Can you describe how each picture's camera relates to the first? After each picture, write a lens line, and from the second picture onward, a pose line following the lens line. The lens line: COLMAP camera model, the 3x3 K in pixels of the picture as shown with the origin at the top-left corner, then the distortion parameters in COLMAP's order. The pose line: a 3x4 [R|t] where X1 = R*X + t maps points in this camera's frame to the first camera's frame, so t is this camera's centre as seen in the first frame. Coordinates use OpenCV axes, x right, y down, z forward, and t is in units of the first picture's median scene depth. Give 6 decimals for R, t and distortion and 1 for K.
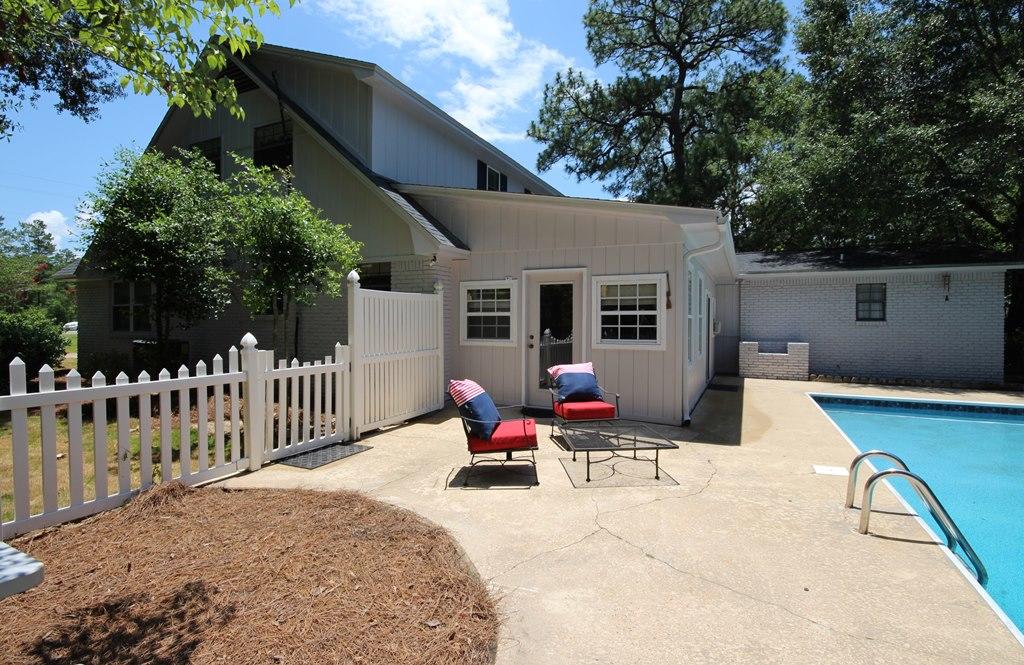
lens RADIAL K [[486.0, 0, 507.2], [0, 486.0, 328.1], [0, 0, 1]] dist [-0.004577, -0.003628]
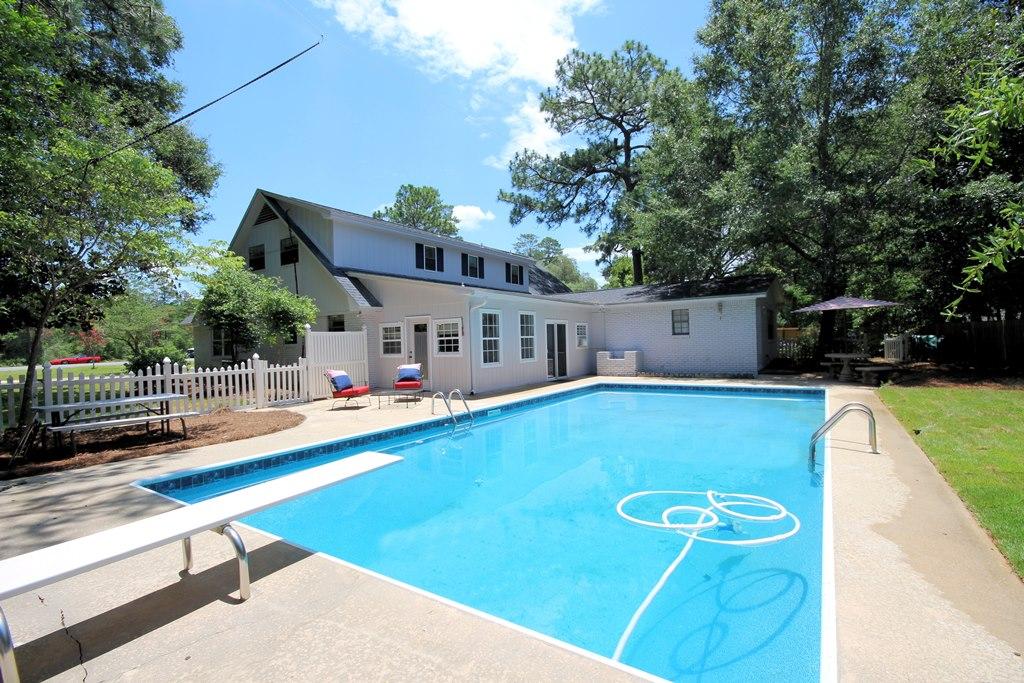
lens RADIAL K [[482.2, 0, 519.4], [0, 482.2, 345.2], [0, 0, 1]] dist [-0.017645, 0.000672]
pose [[0.991058, -0.030636, -0.129865, 0.692663], [0.030320, 0.999531, -0.004407, 0.011973], [0.129939, 0.000430, 0.991522, -0.774353]]
